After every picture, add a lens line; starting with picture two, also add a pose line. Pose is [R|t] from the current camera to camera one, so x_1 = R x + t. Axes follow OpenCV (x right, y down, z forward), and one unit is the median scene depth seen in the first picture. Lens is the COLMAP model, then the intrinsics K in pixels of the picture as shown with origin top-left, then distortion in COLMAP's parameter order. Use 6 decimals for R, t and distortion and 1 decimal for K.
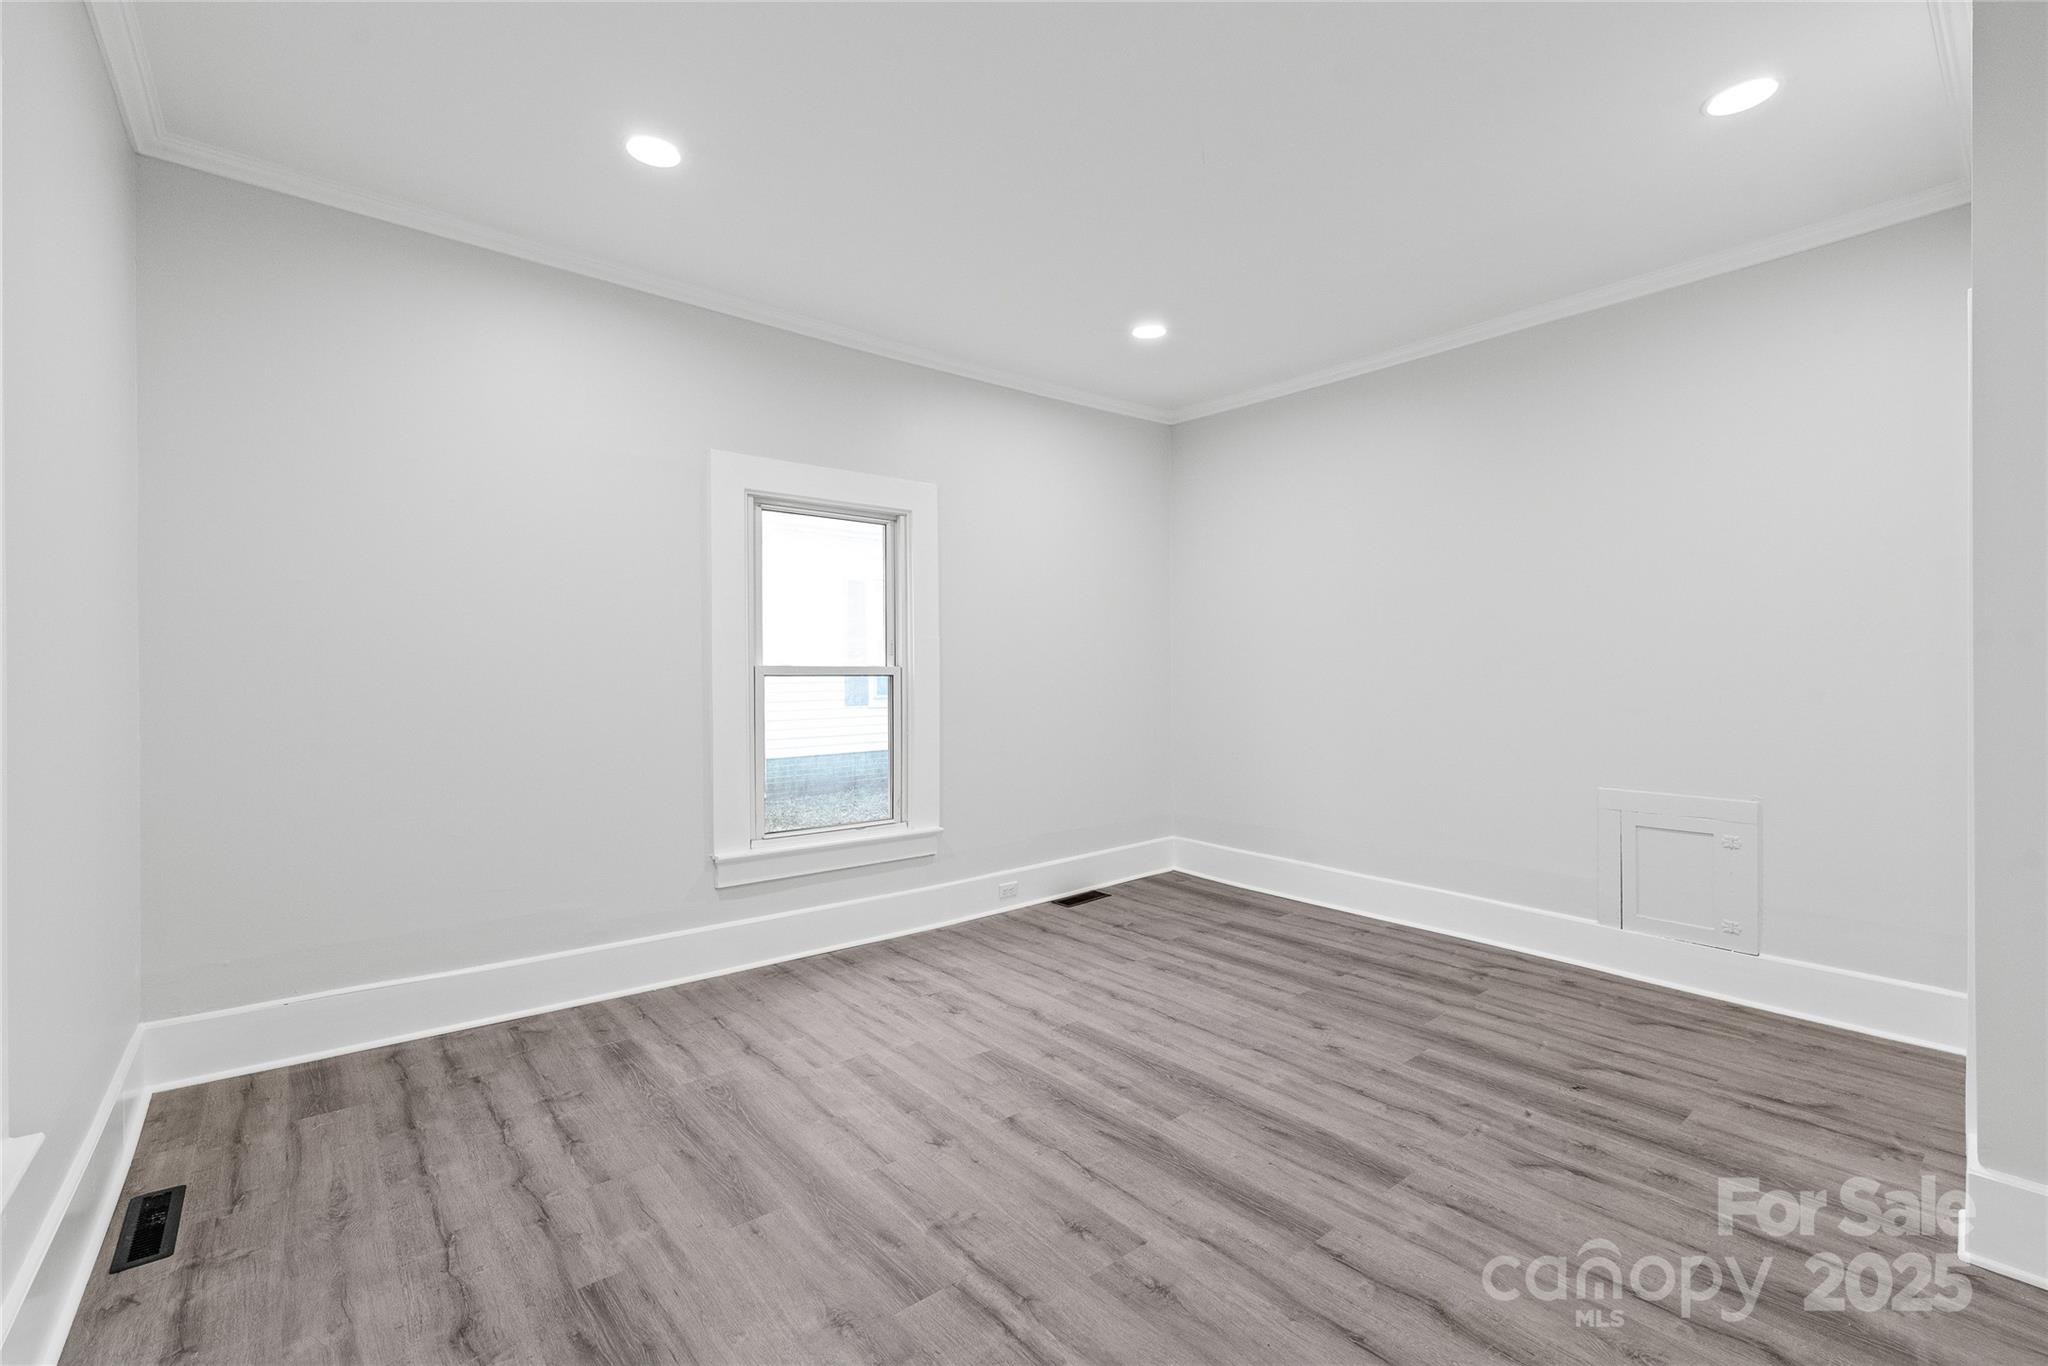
lens RADIAL K [[904.3, 0, 1023.8], [0, 904.3, 668.7], [0, 0, 1]] dist [0.000132, -0.000638]
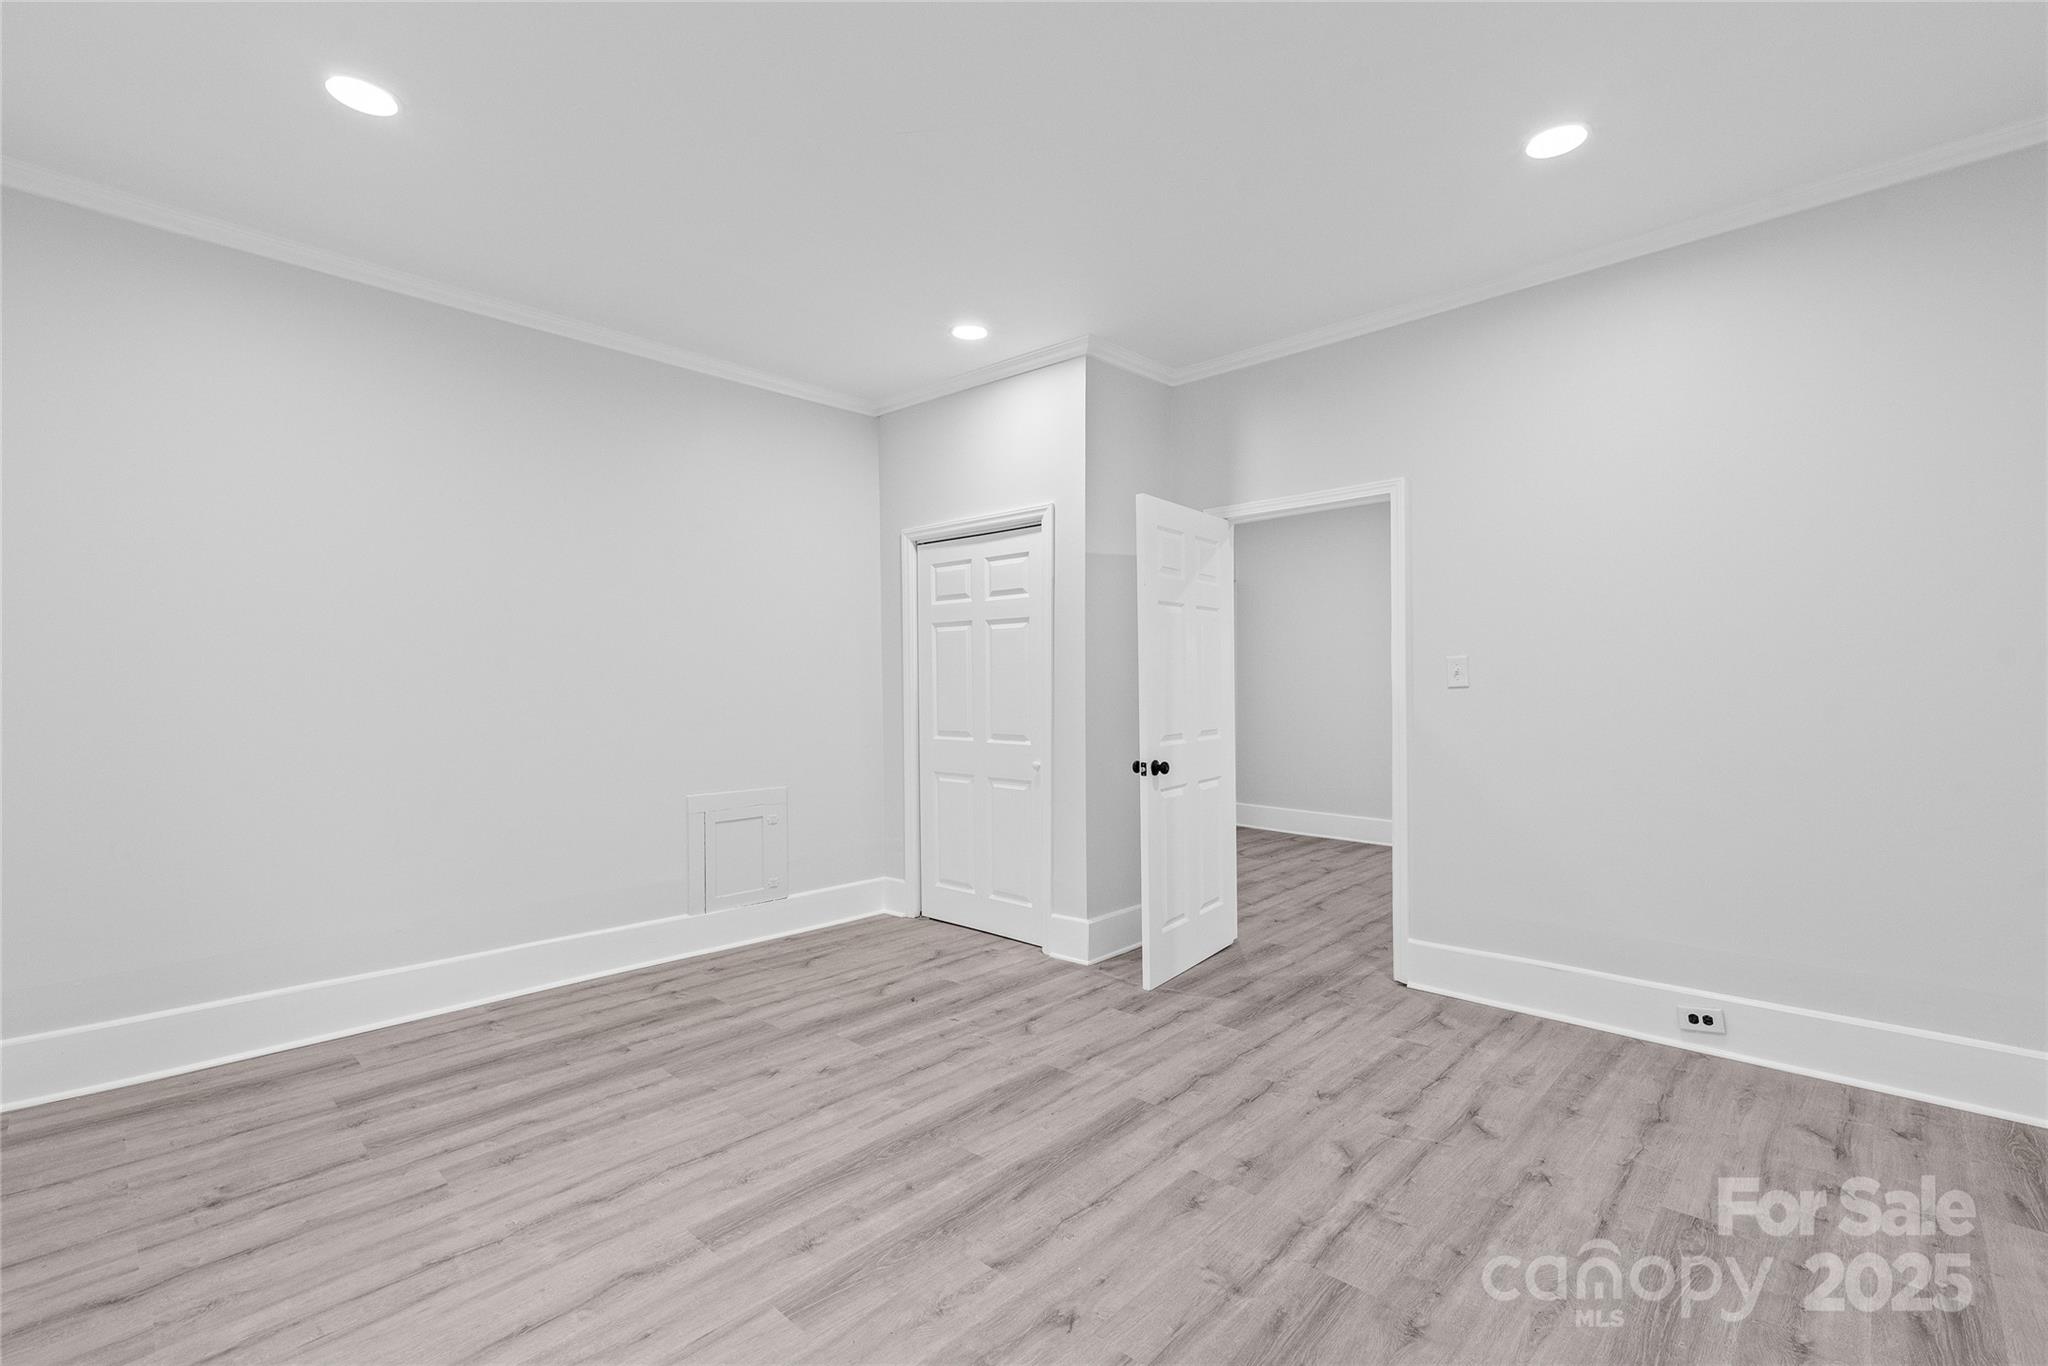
lens RADIAL K [[904.3, 0, 1025.3], [0, 904.3, 696.1], [0, 0, 1]] dist [0.000132, -0.000638]
pose [[-0.139314, -0.006212, 0.990229, -0.609362], [0.004581, 0.999966, 0.006918, 0.001921], [-0.990238, 0.005500, -0.139281, 0.837083]]
